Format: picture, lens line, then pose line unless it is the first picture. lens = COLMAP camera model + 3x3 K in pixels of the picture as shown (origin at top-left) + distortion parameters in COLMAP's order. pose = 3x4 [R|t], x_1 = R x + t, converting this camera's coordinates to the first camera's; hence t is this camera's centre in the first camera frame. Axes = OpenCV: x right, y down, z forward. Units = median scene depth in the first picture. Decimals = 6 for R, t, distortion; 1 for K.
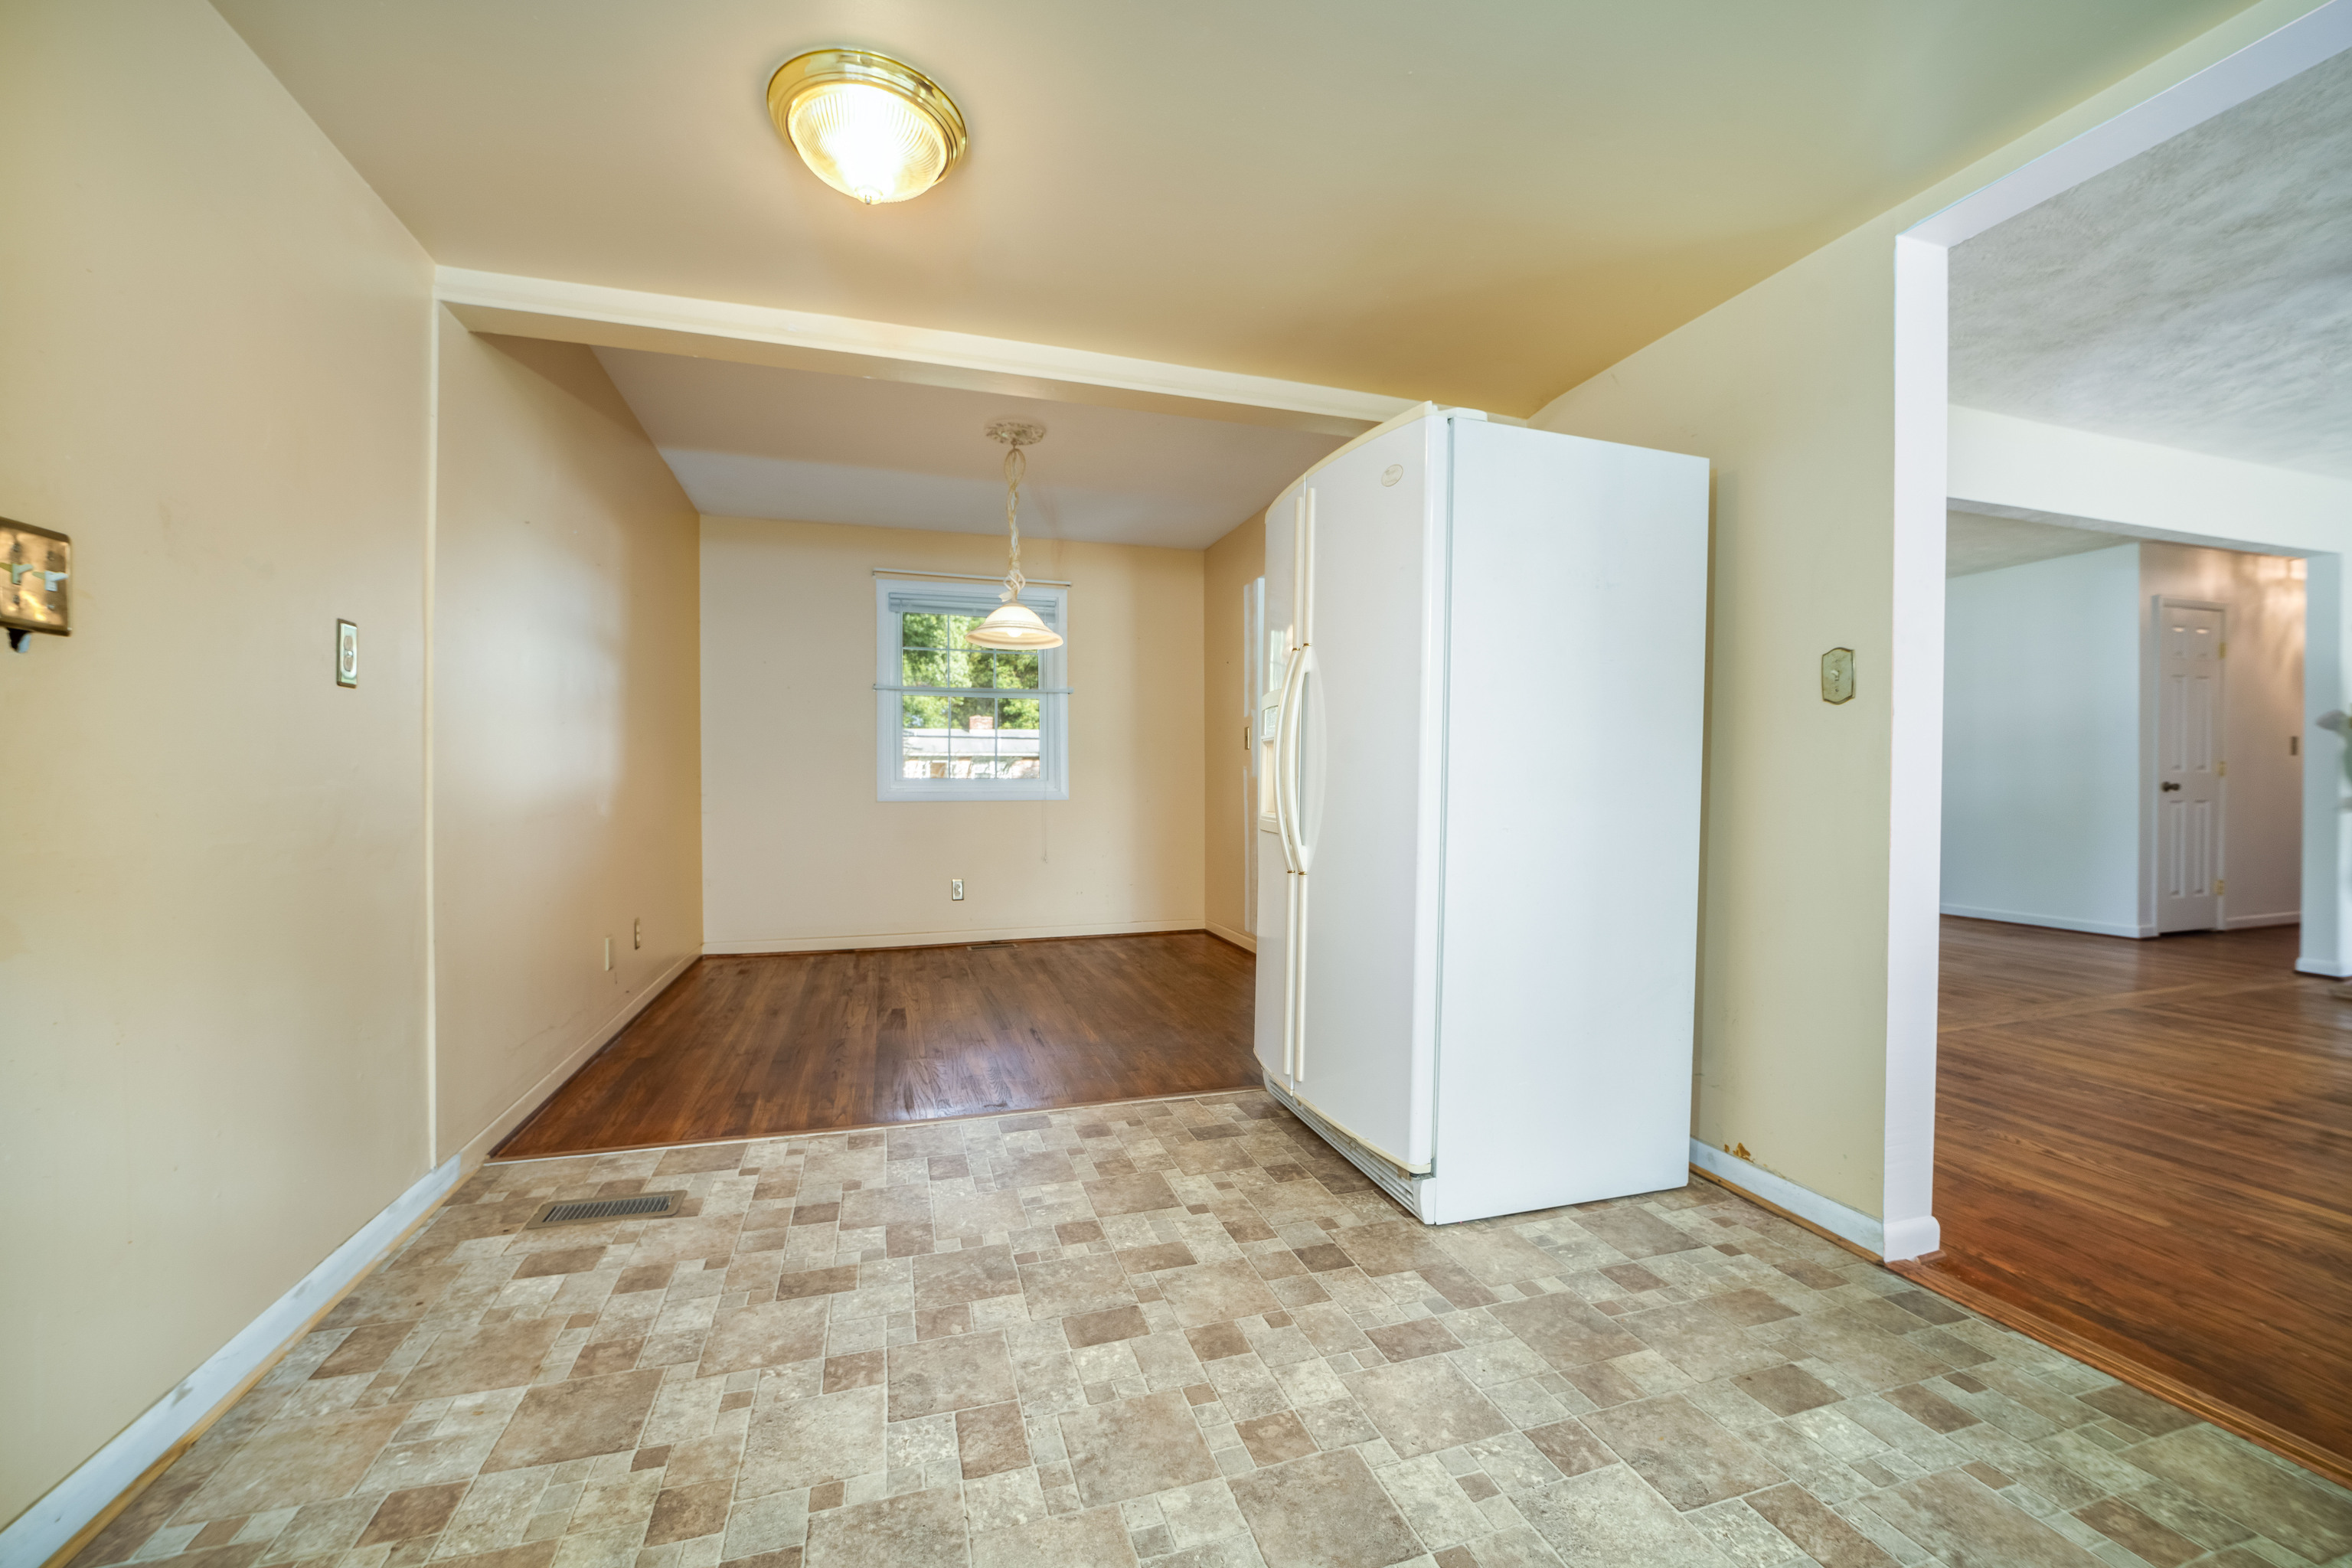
lens RADIAL K [[931.7, 0, 1183.9], [0, 931.7, 798.2], [0, 0, 1]] dist [-0.029658, 0.006481]
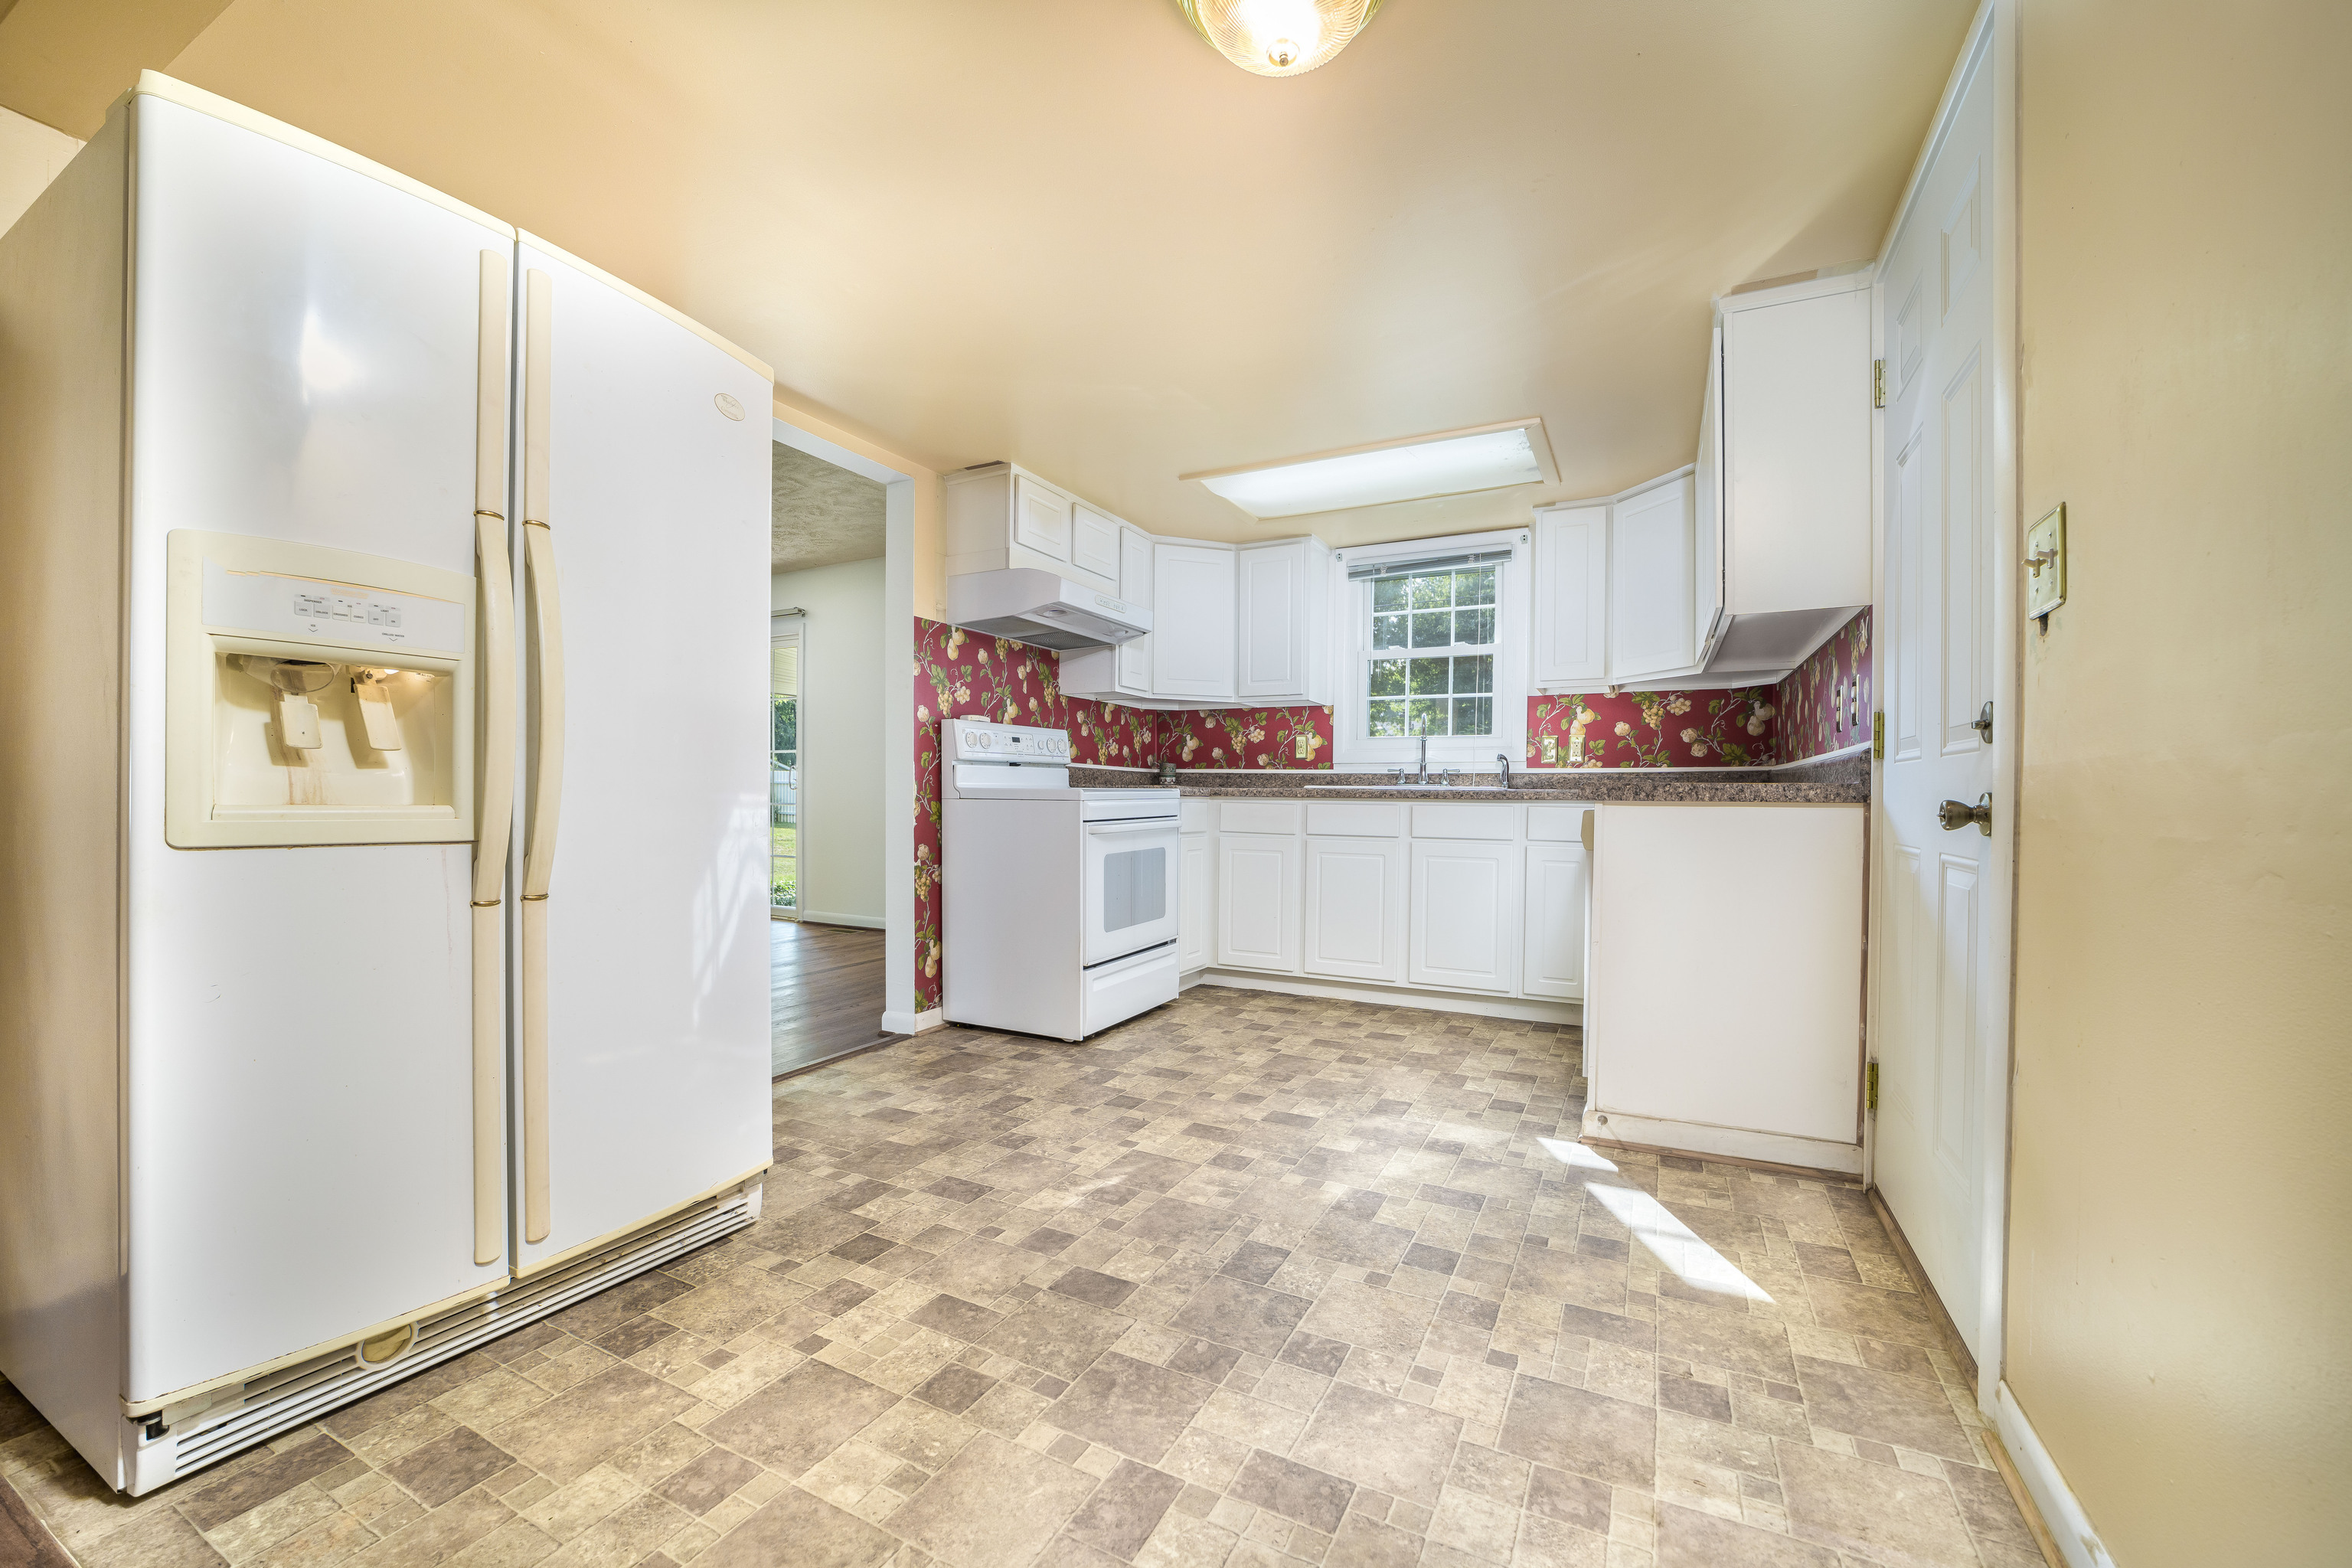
lens RADIAL K [[931.7, 0, 1183.9], [0, 931.7, 798.2], [0, 0, 1]] dist [-0.029658, 0.006481]
pose [[-0.711147, -0.008760, 0.702989, -0.906365], [0.000459, 0.999916, 0.012924, 0.014472], [-0.703043, 0.009513, -0.711084, 1.715514]]
